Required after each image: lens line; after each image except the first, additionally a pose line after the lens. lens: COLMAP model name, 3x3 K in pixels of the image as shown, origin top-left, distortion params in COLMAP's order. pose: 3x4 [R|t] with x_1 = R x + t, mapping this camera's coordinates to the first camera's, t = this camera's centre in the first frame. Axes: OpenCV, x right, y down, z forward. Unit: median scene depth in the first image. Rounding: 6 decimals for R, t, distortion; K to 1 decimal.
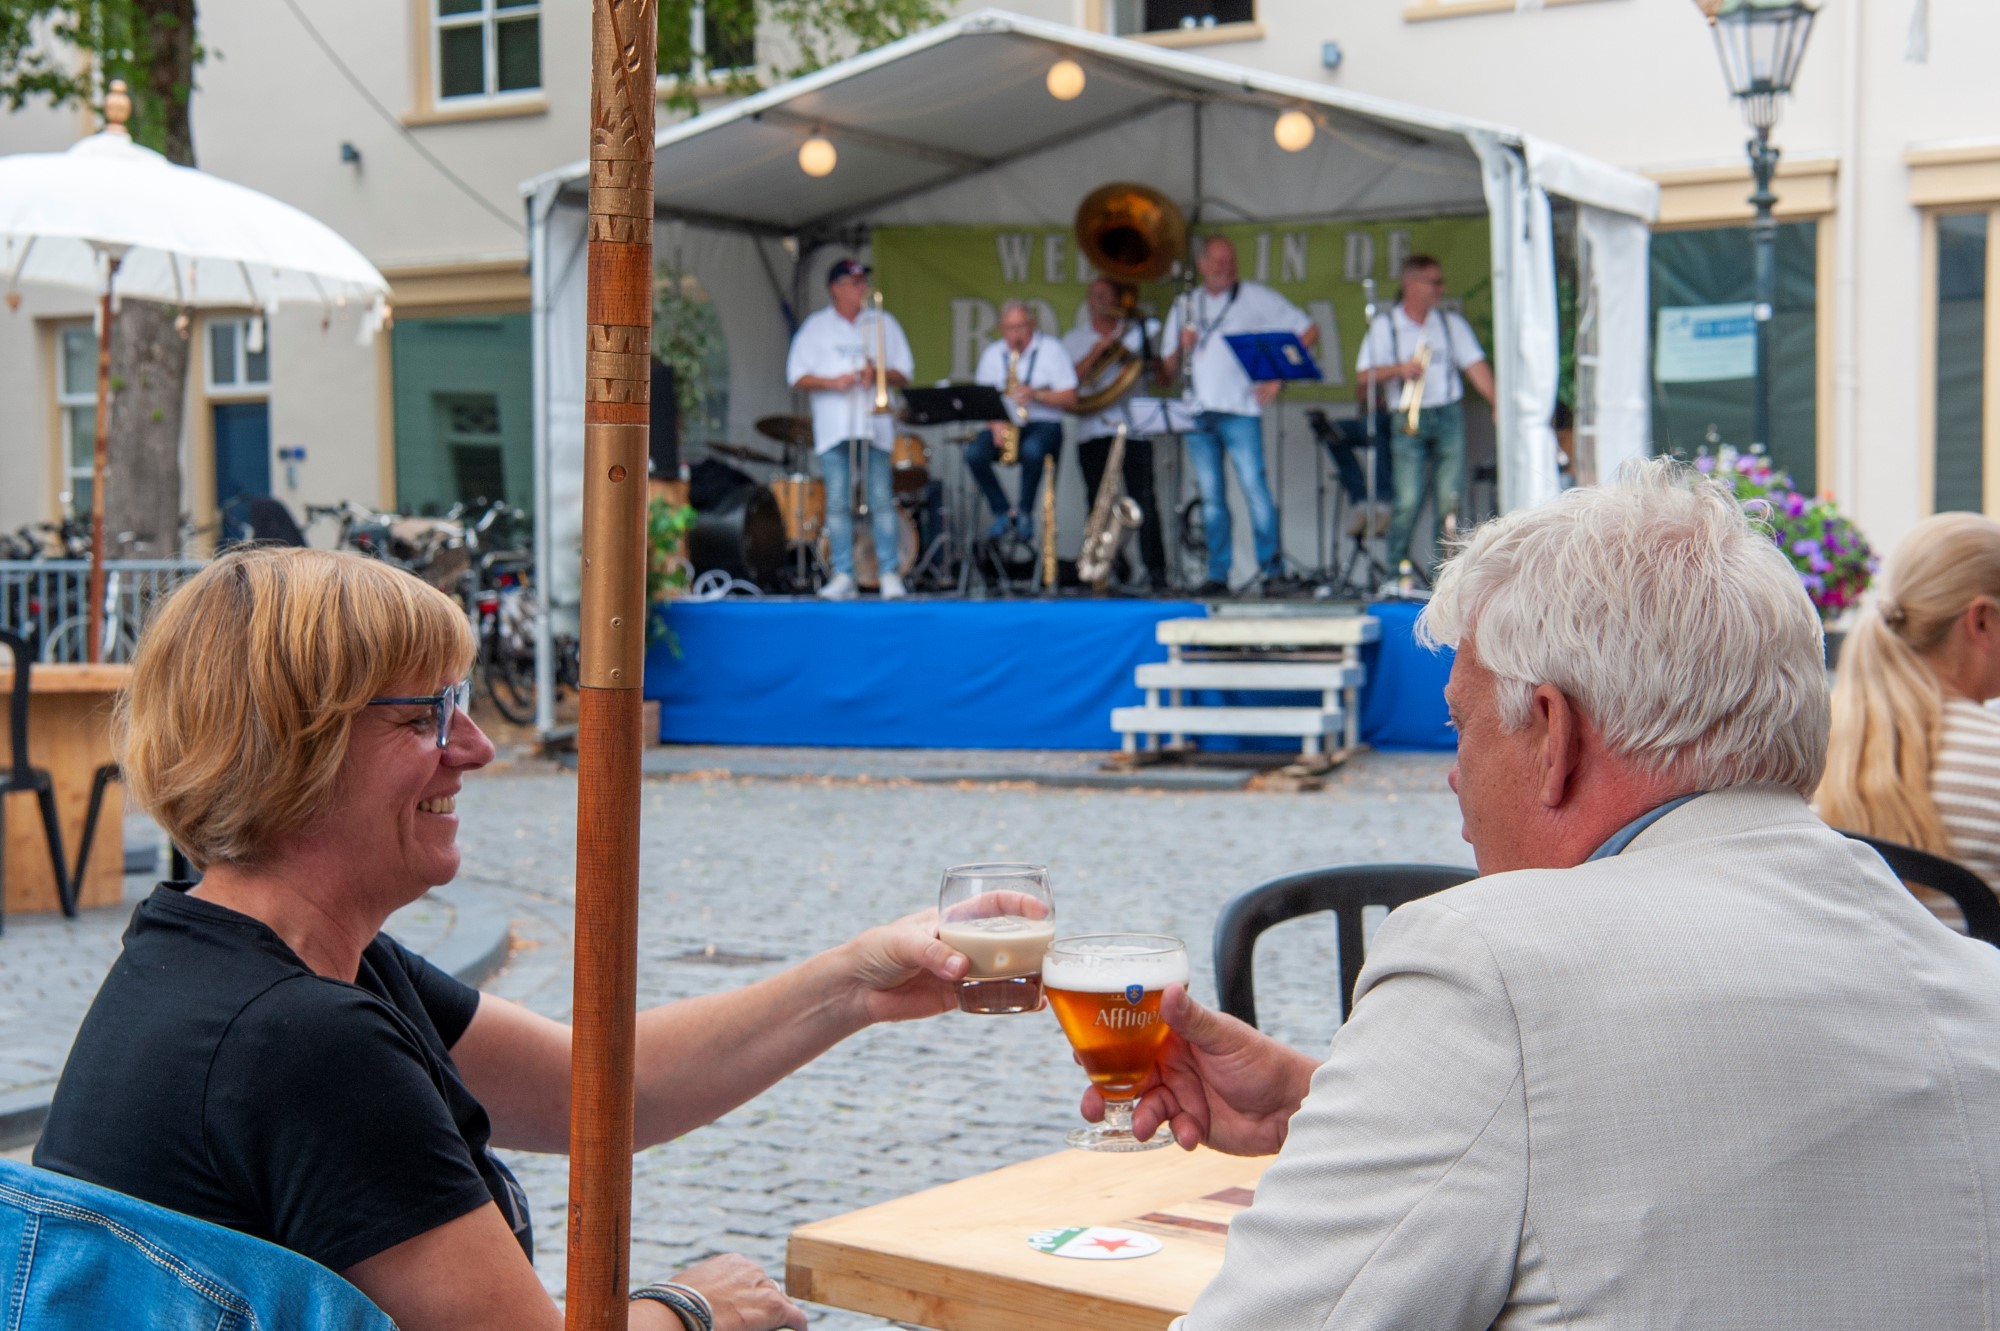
lens RADIAL K [[3655.6, 0, 1283.4], [0, 3655.6, 662.4], [0, 0, 1]] dist [0.076448, 0.181754]
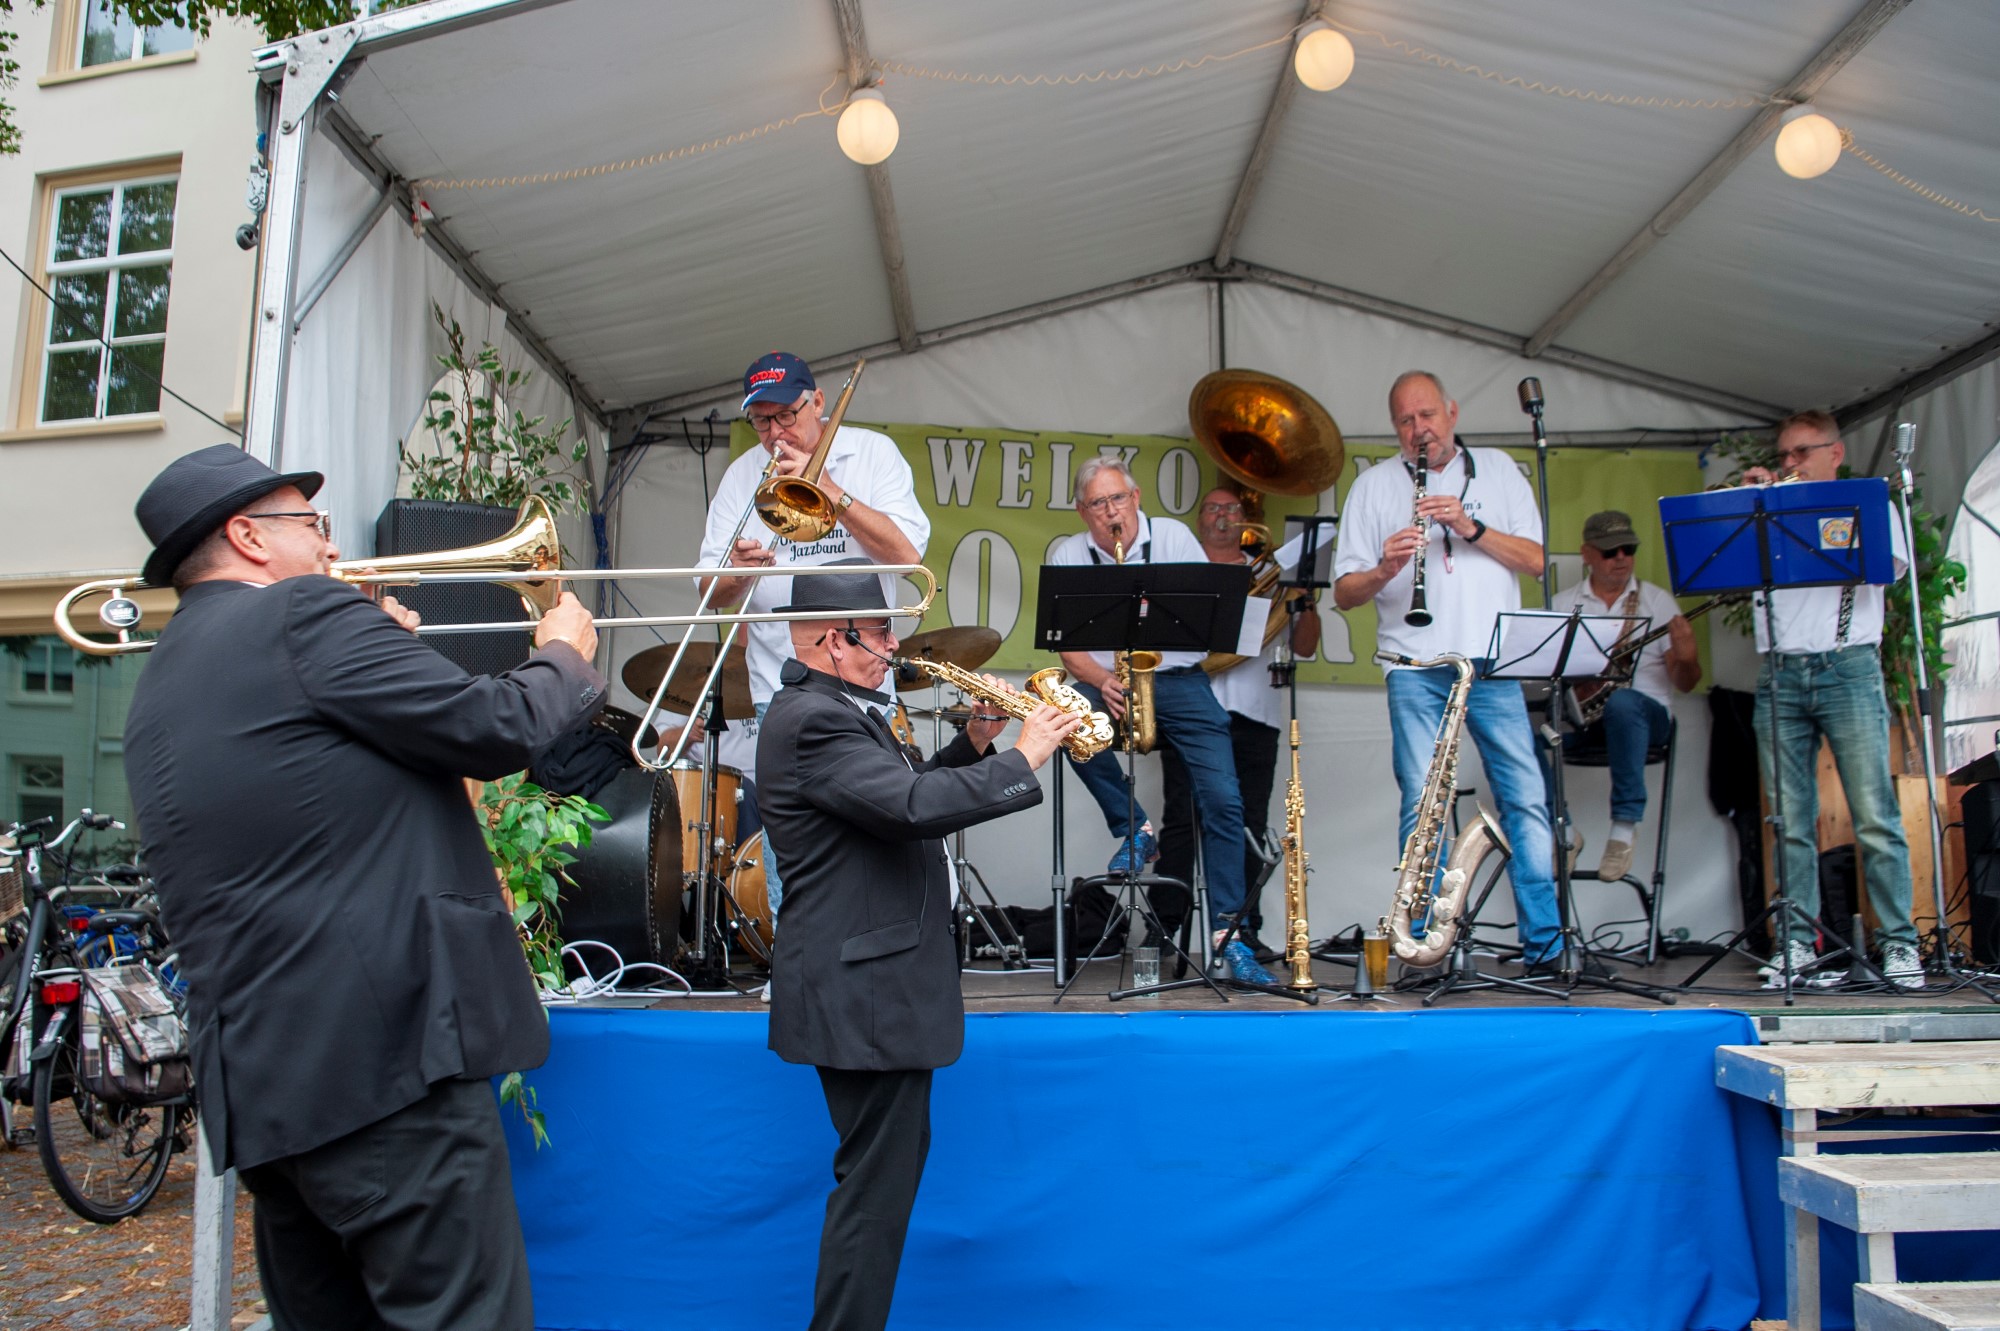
lens RADIAL K [[1538.2, 0, 1040.8], [0, 1538.2, 670.8], [0, 0, 1]] dist [-0.056952, 0.004619]
pose [[0.931603, 0.054450, 0.359377, -0.173634], [0.005333, 0.986562, -0.163299, -0.026439], [-0.363439, 0.154046, 0.918794, 0.782743]]
